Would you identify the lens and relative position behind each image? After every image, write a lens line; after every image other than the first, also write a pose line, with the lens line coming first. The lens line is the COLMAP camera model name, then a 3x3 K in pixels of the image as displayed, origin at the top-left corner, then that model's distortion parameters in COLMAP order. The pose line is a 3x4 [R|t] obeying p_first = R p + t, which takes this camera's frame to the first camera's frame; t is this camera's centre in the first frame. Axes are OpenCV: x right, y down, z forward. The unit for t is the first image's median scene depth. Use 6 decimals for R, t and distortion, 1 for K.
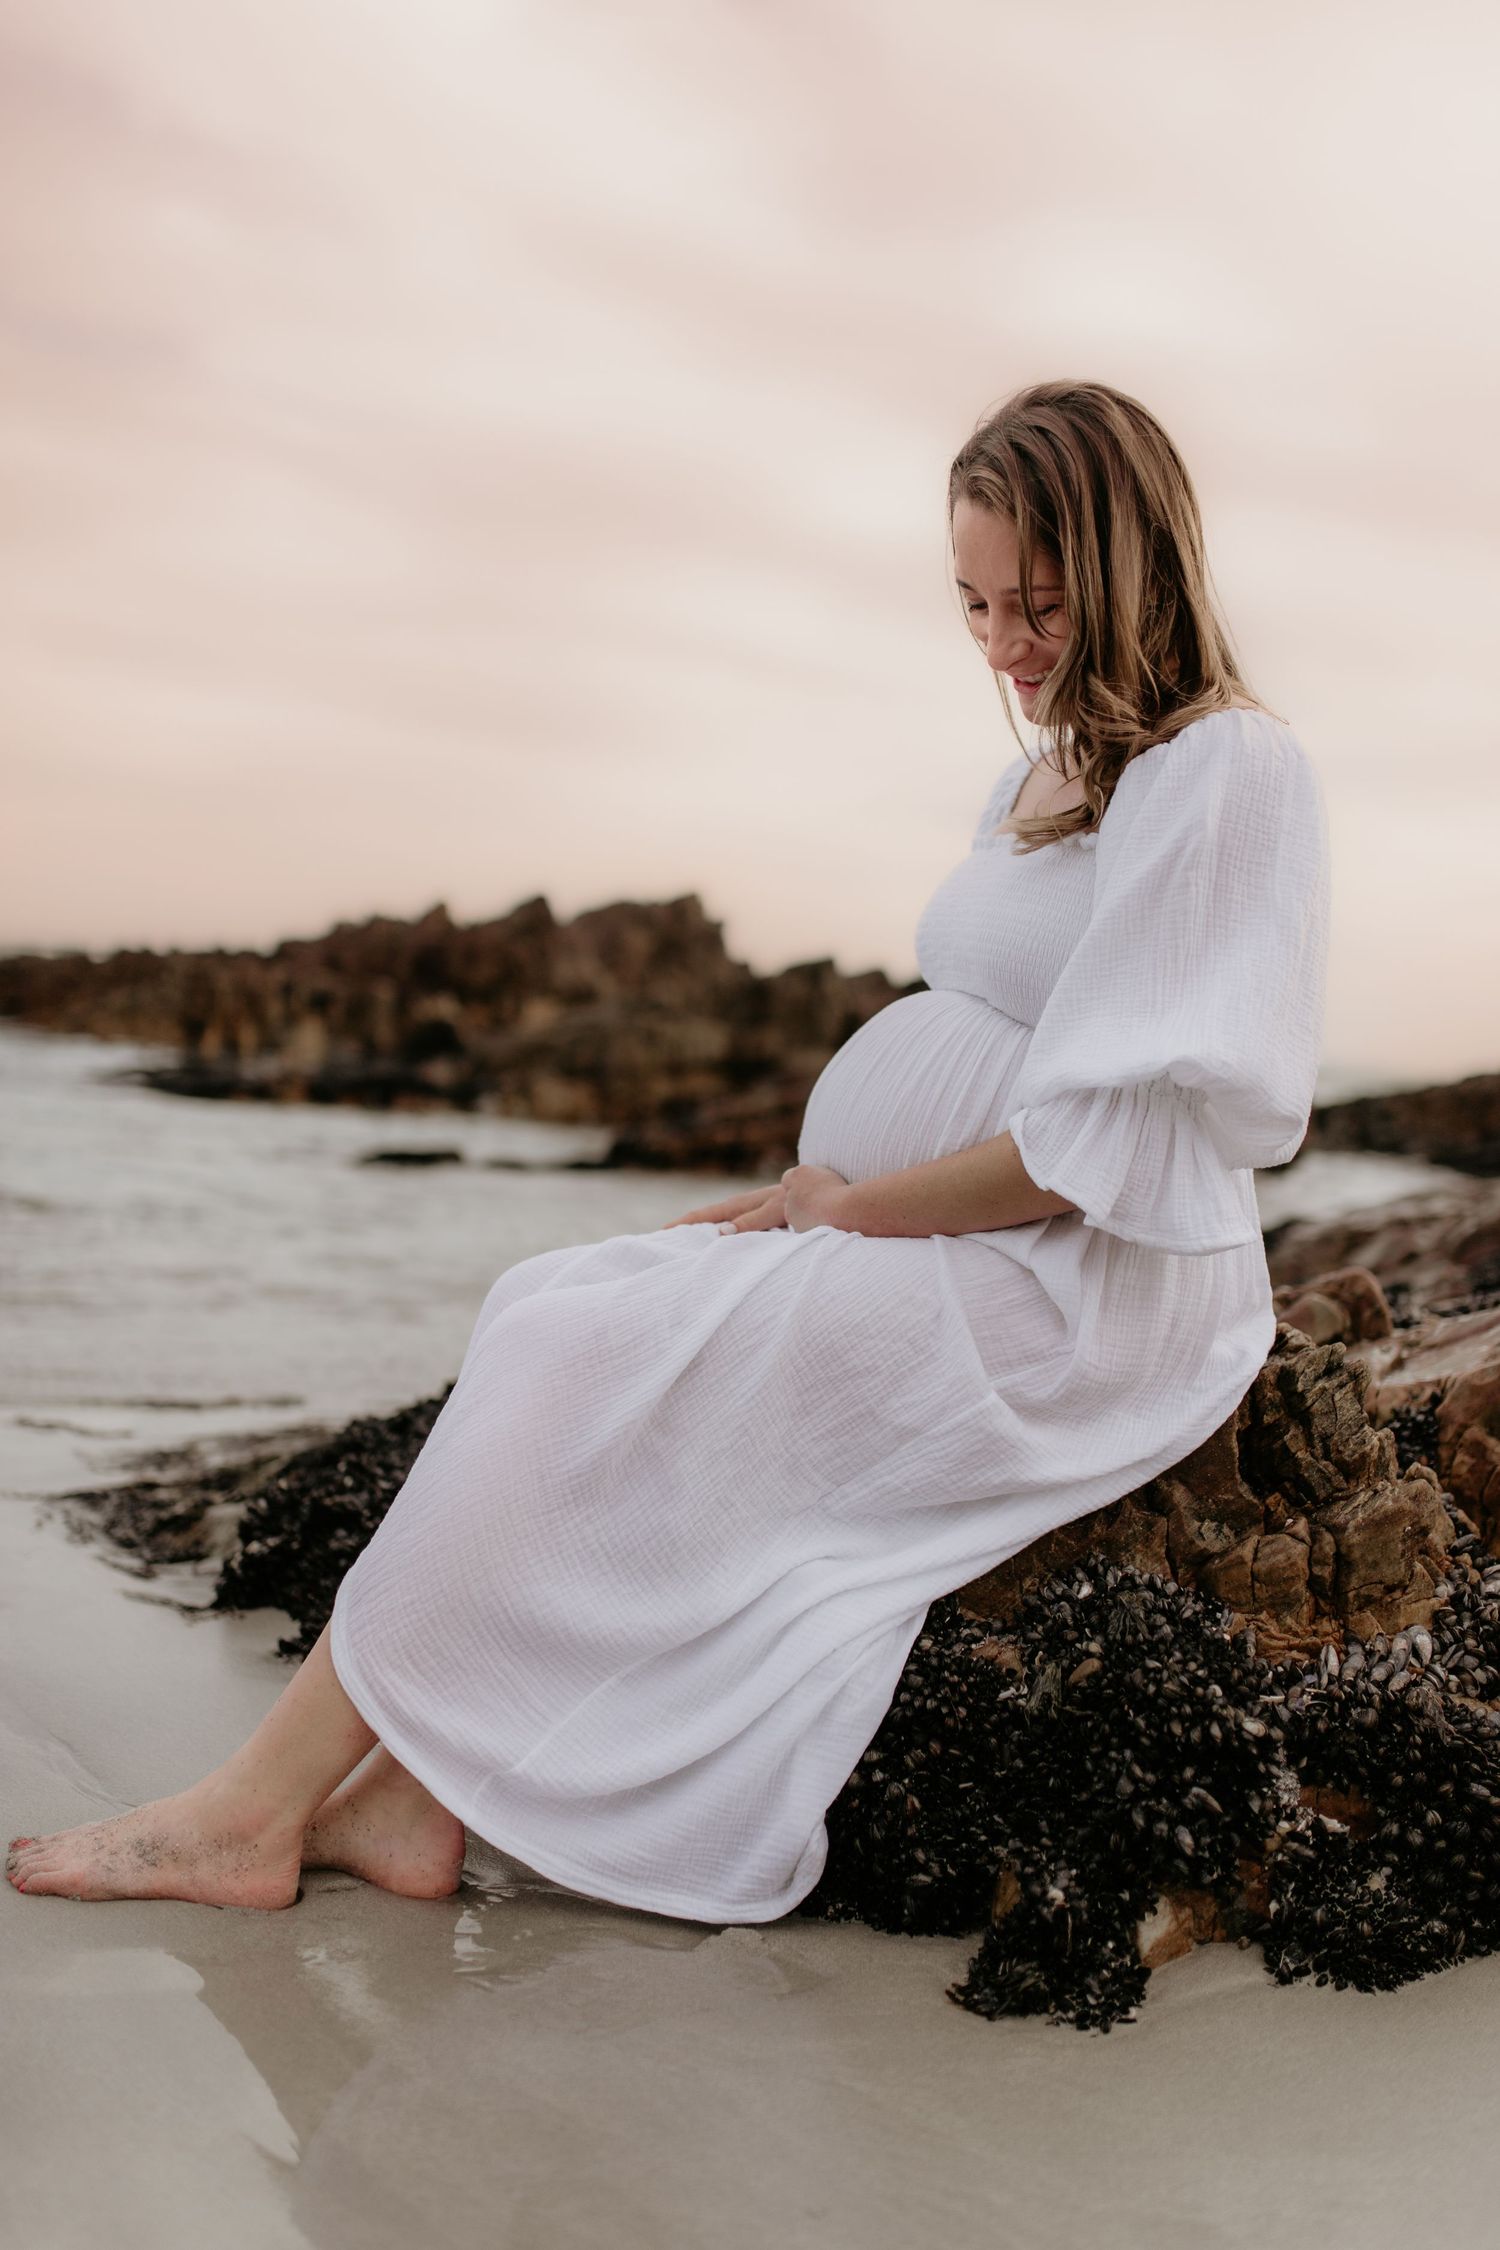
lens RADIAL K [[2191.3, 0, 750.0], [0, 2191.3, 1125.0], [0, 0, 1]] dist [-0.006763, 0.020723]
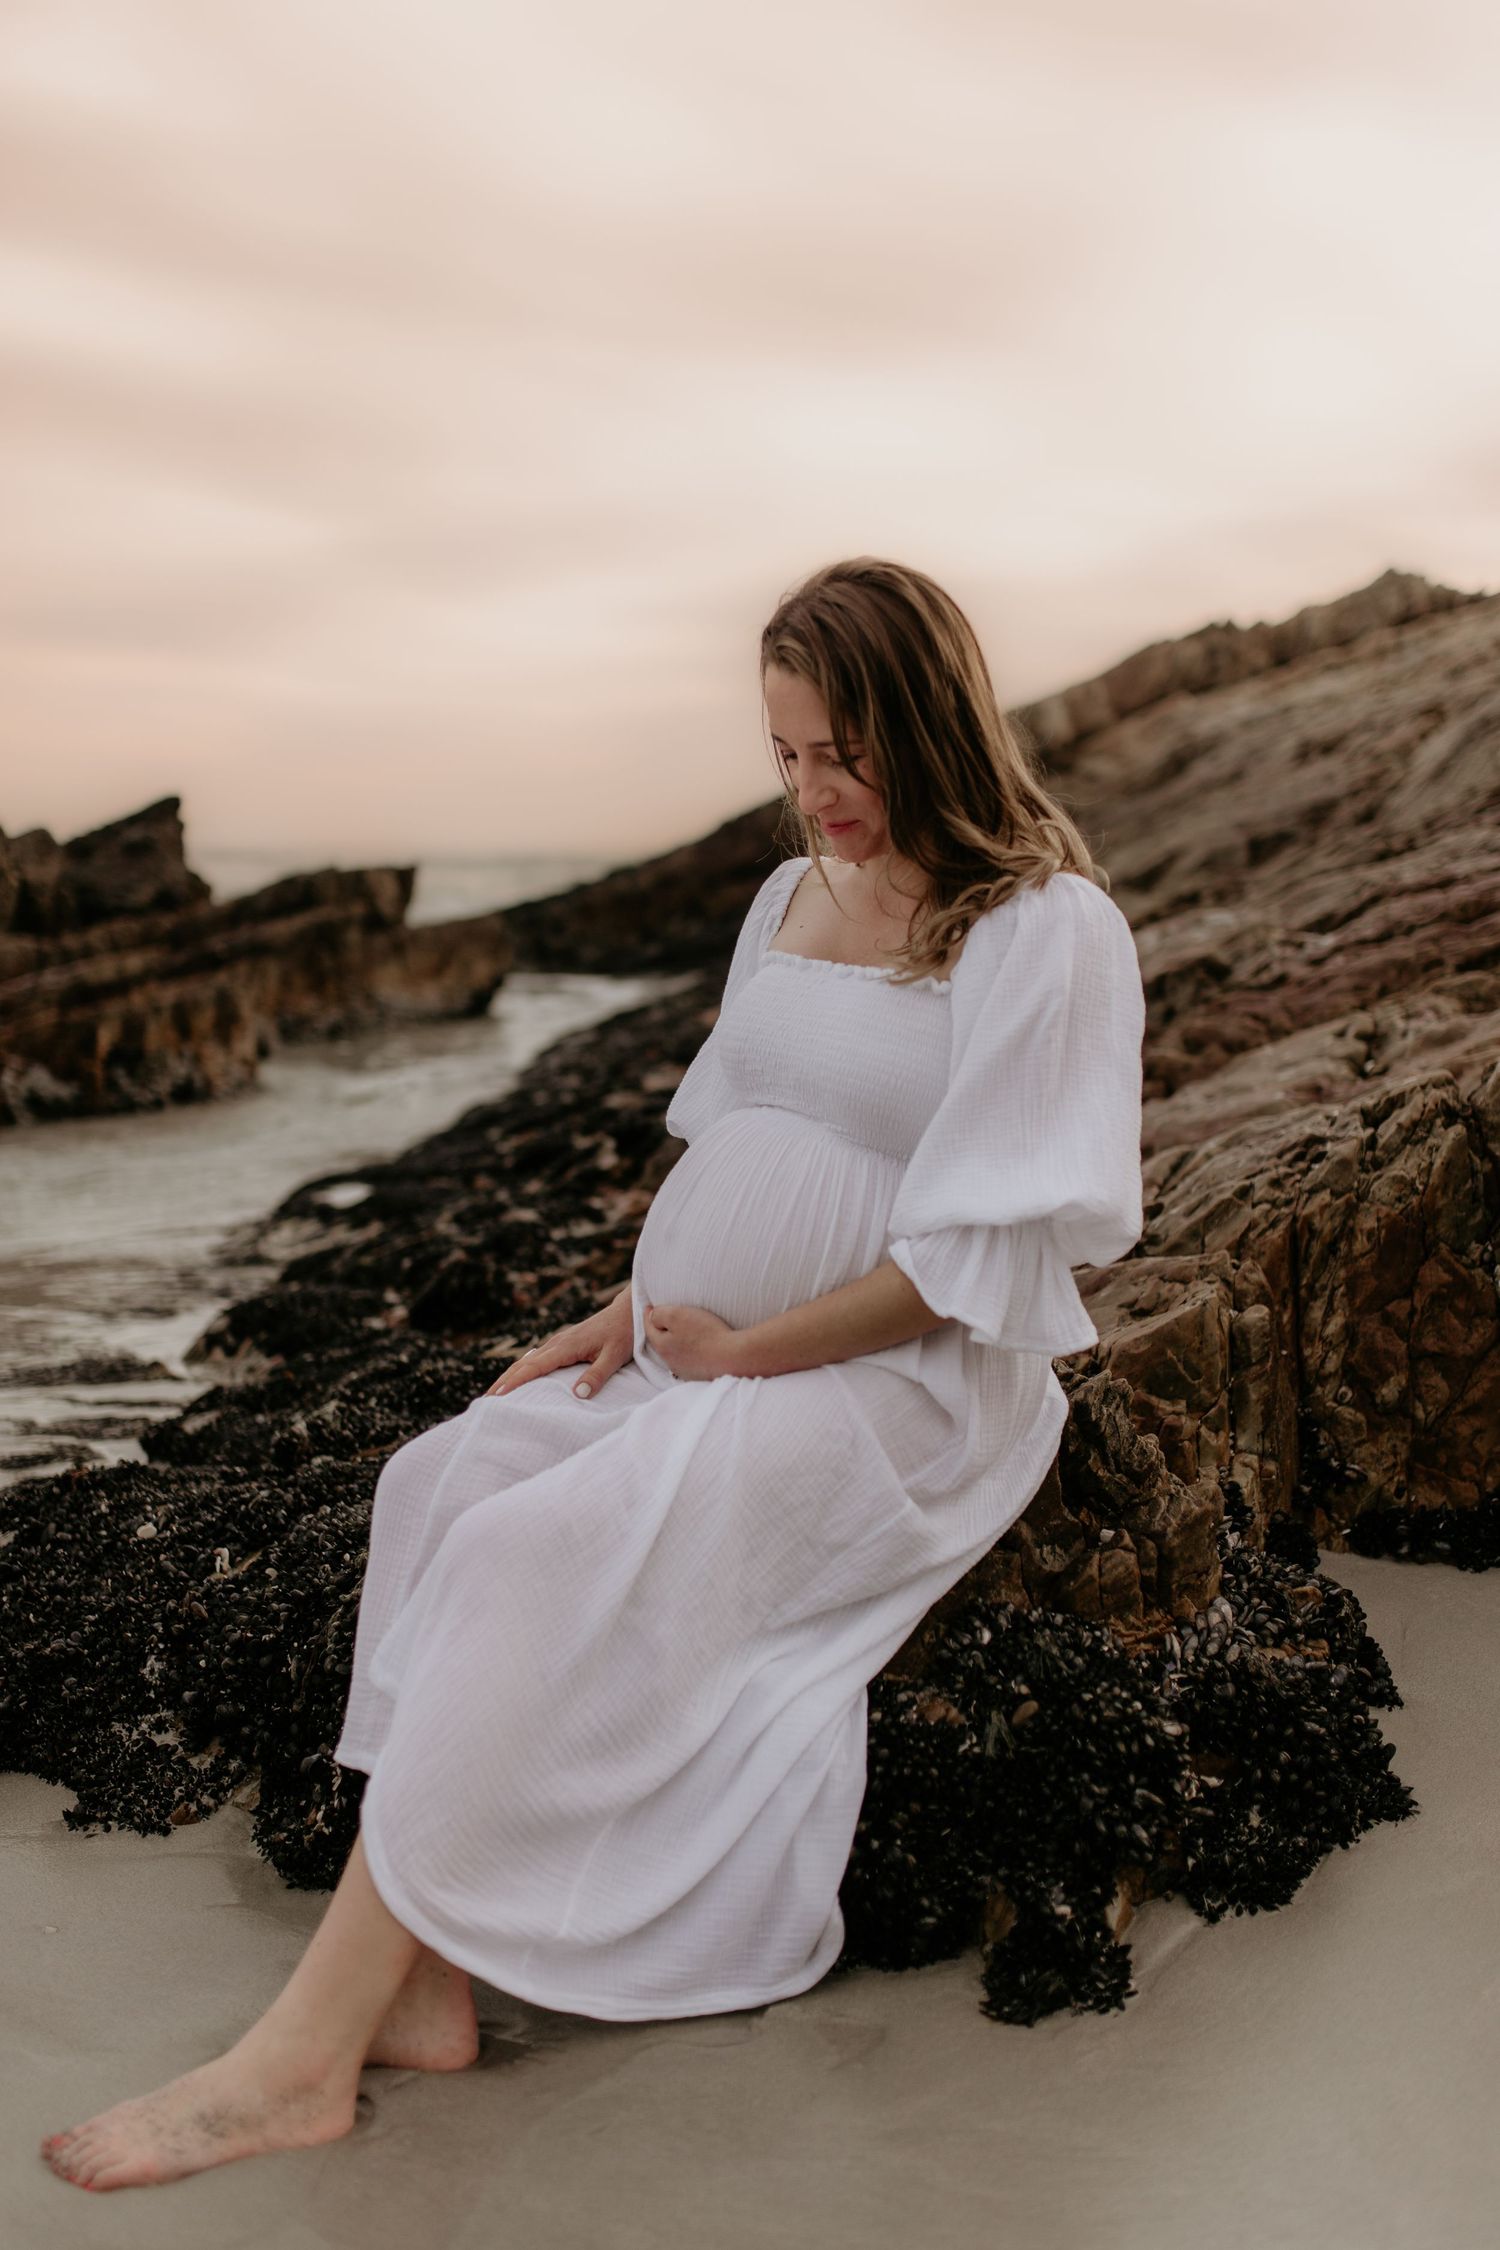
lens RADIAL K [[2207.8, 0, 758.3], [0, 2207.8, 1185.8], [0, 0, 1]] dist [0.022228, 0.018565]
pose [[0.902189, -0.155812, 0.402217, -0.390501], [0.101412, 0.982960, 0.153311, -0.214013], [-0.419251, -0.097526, 0.902617, 0.018314]]
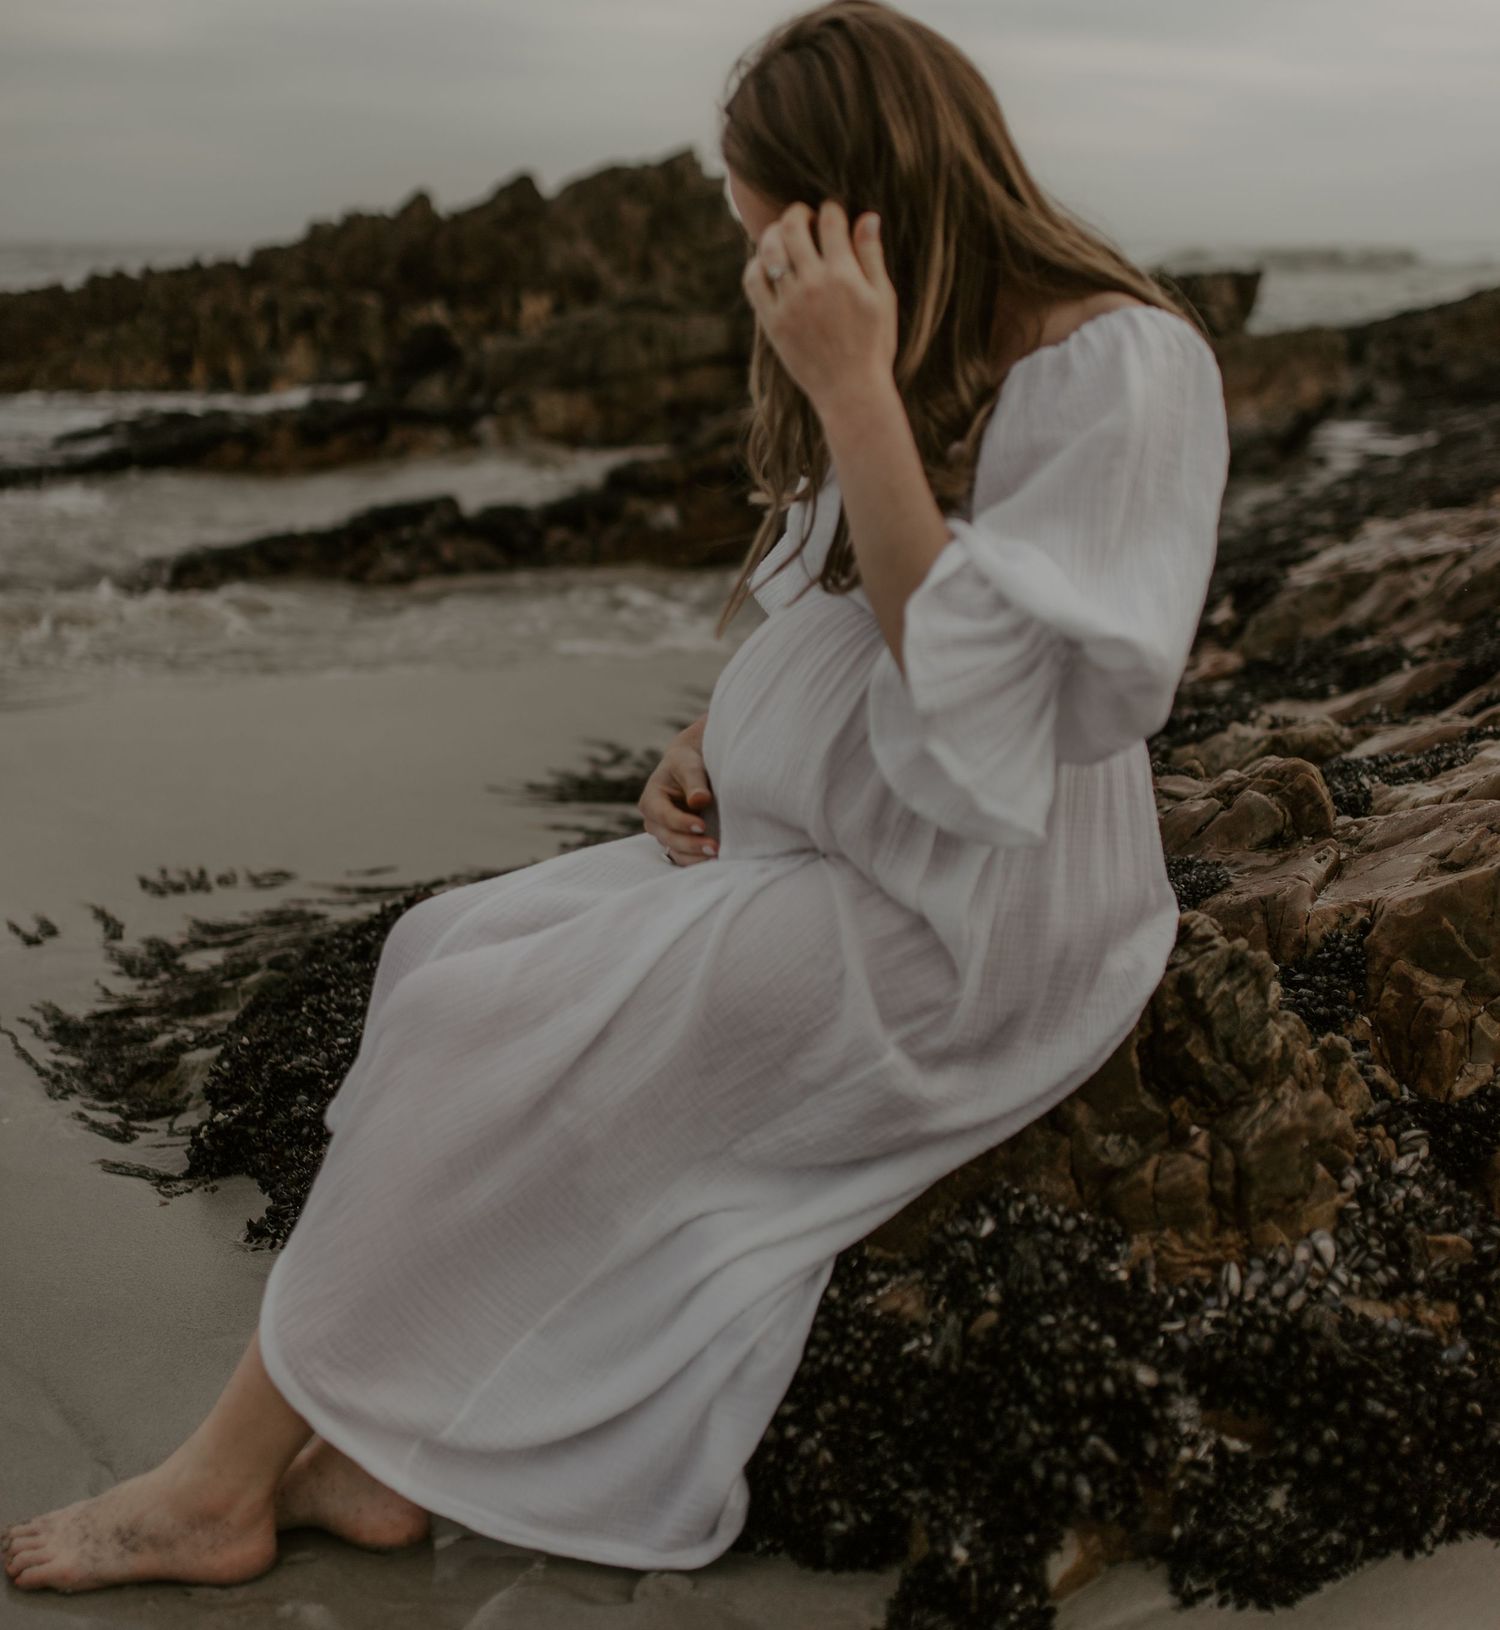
lens RADIAL K [[2222.2, 0, 783.4], [0, 2222.2, 813.8], [0, 0, 1]] dist [0.000418, 0.051159]
pose [[0.996081, -0.085378, -0.023096, 0.099770], [0.088326, 0.973849, 0.209325, -0.196196], [0.004620, -0.210545, 0.977573, 0.038982]]
